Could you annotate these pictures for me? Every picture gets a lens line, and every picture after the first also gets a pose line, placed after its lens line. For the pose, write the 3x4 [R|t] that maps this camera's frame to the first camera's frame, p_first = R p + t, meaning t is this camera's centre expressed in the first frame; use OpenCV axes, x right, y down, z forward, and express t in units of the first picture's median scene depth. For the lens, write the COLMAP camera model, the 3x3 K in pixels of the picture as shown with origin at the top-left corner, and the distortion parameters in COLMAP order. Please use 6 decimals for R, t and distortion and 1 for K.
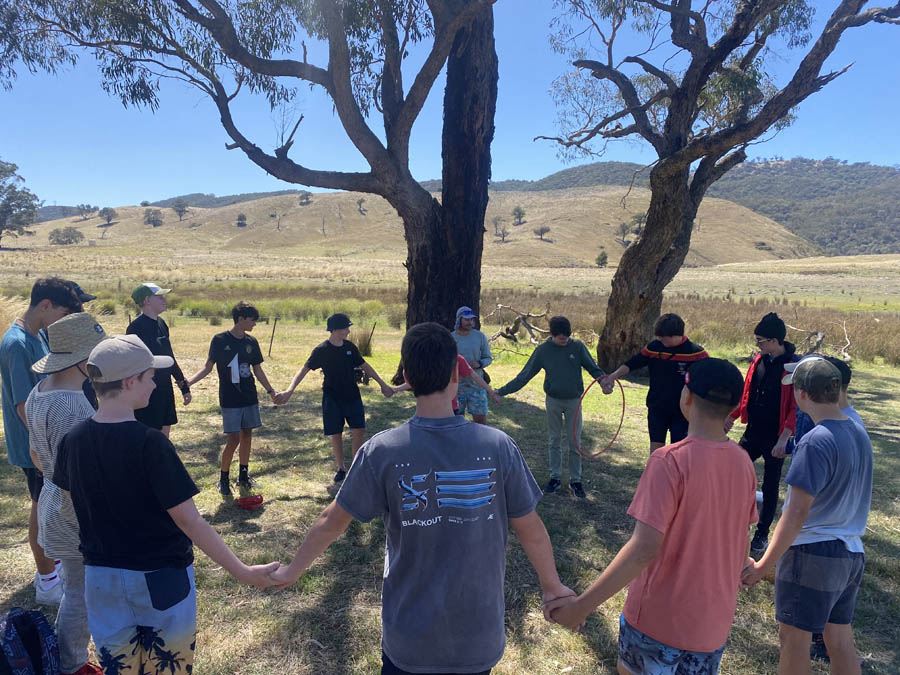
lens RADIAL K [[679.9, 0, 446.0], [0, 679.9, 338.2], [0, 0, 1]] dist [0.009751, -0.015994]
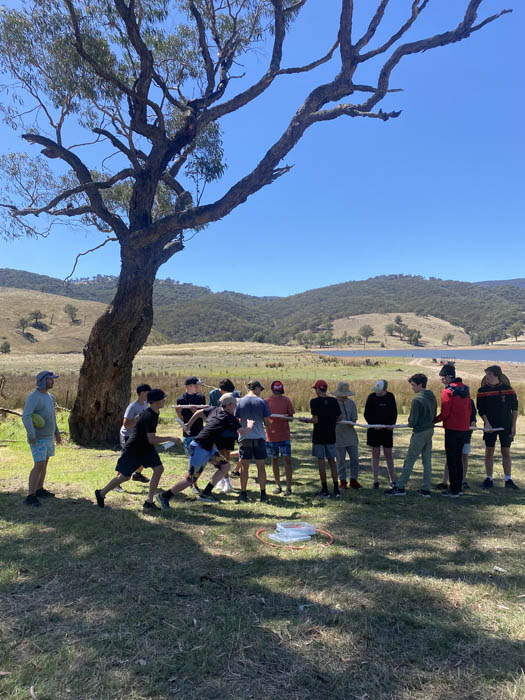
lens RADIAL K [[528.8, 0, 265.9], [0, 528.8, 354.4], [0, 0, 1]] dist [0.009751, -0.015994]
pose [[0.776581, -0.018532, 0.629745, -0.031982], [0.082471, 0.993956, -0.072451, -0.000526], [-0.624597, 0.108200, 0.773416, 0.224033]]
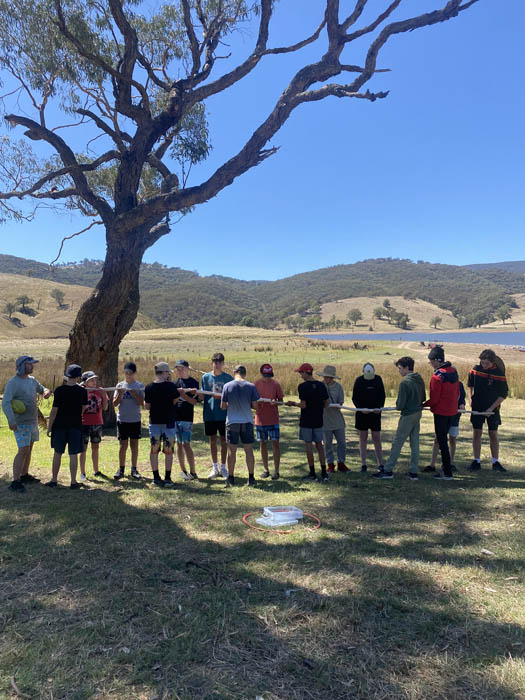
lens RADIAL K [[528.8, 0, 259.2], [0, 528.8, 346.3], [0, 0, 1]] dist [0.009751, -0.015994]
pose [[0.770790, -0.031474, 0.636312, -0.028441], [0.087604, 0.994528, -0.056926, -0.000229], [-0.631038, 0.099621, 0.769329, 0.226006]]
